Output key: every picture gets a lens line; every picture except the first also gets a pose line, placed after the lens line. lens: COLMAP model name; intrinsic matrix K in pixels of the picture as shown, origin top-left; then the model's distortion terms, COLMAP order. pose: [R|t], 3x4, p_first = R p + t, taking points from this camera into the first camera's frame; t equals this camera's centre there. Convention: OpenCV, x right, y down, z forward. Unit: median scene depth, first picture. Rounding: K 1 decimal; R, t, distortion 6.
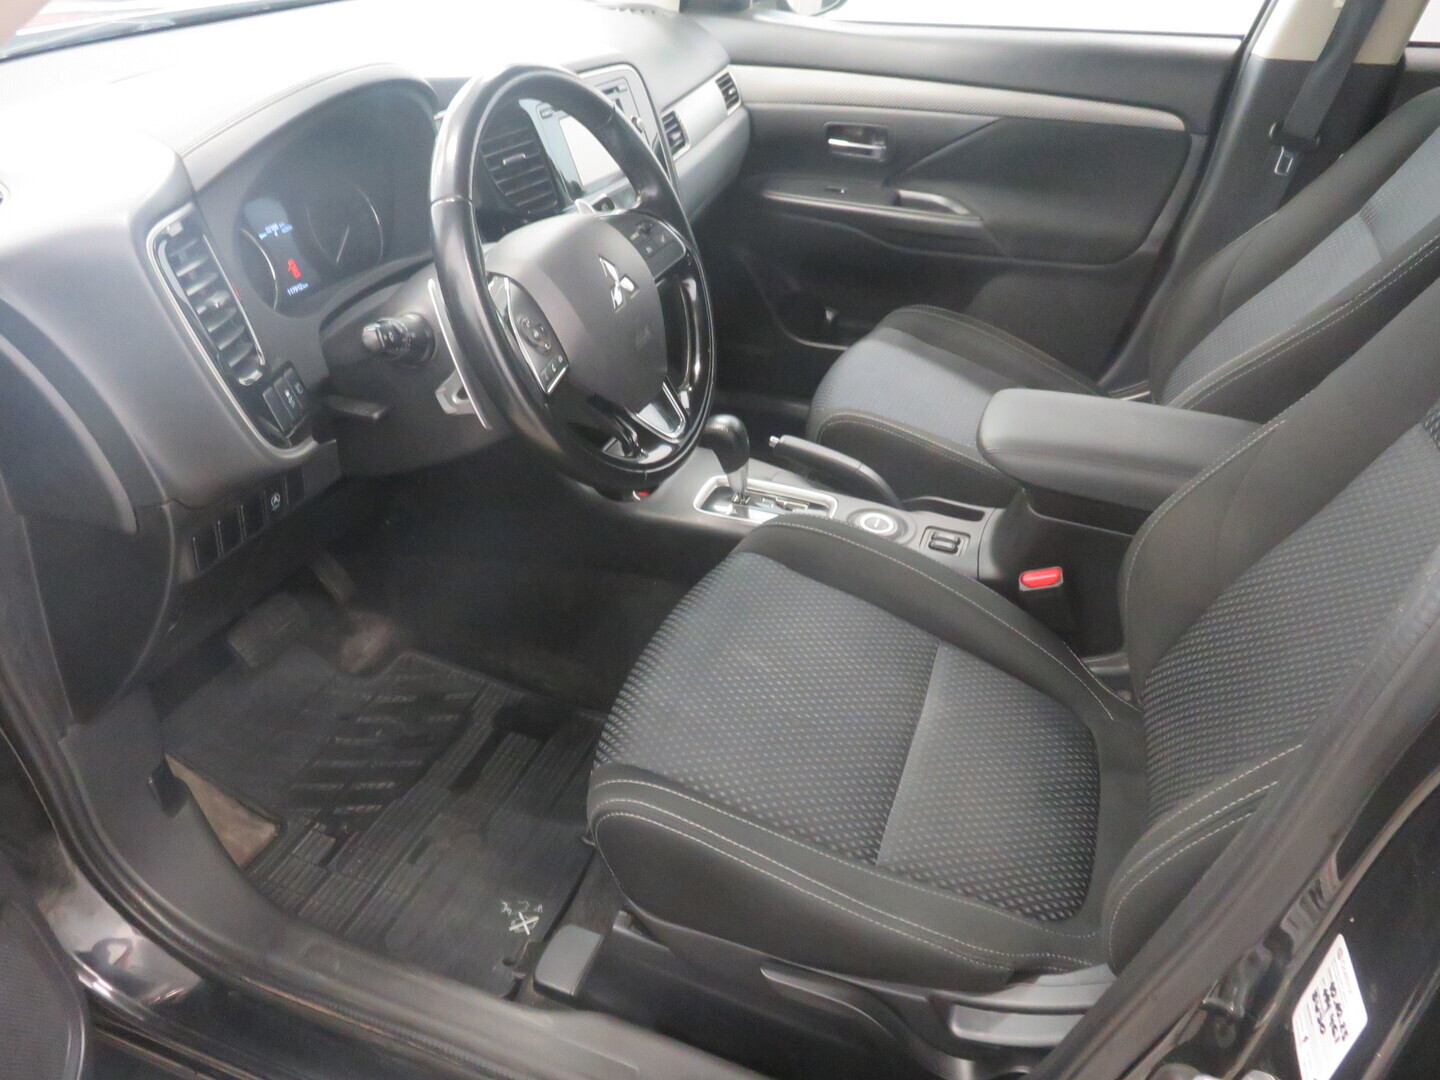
lens RADIAL K [[1064.7, 0, 724.1], [0, 1064.7, 531.8], [0, 0, 1]] dist [-0.006704, 0.001297]
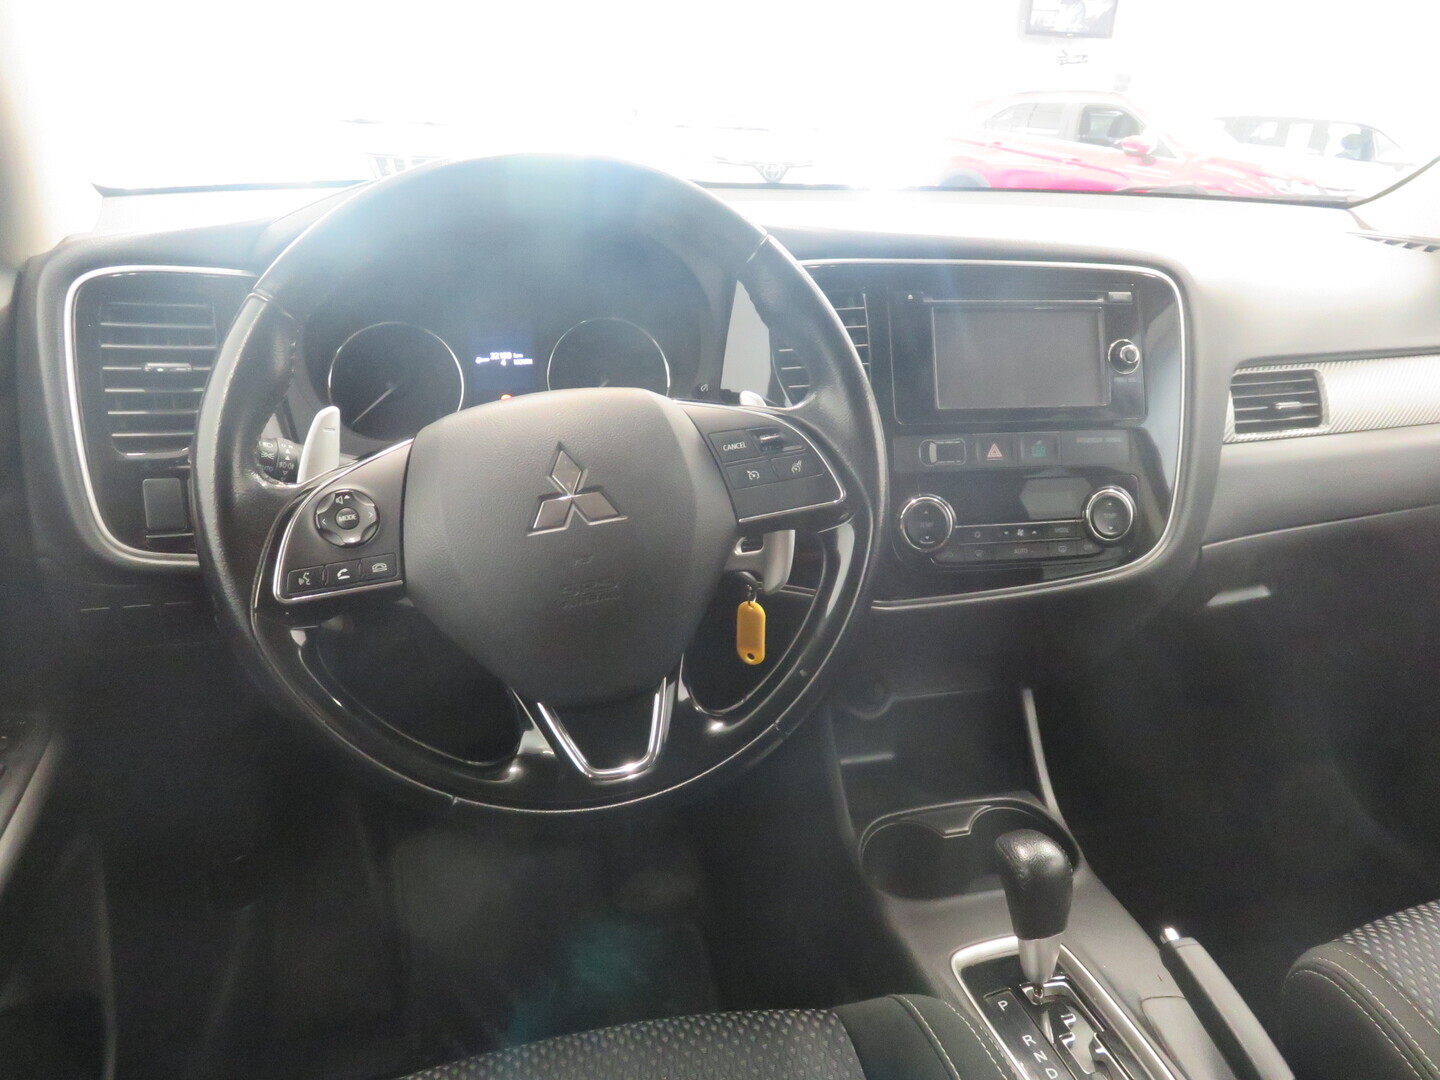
lens RADIAL K [[1064.7, 0, 724.1], [0, 1064.7, 531.8], [0, 0, 1]] dist [-0.006704, 0.001297]
pose [[0.576659, 0.277673, -0.768350, 0.272172], [-0.452112, 0.891798, -0.017032, -0.156313], [0.680484, 0.357202, 0.639803, 0.429802]]
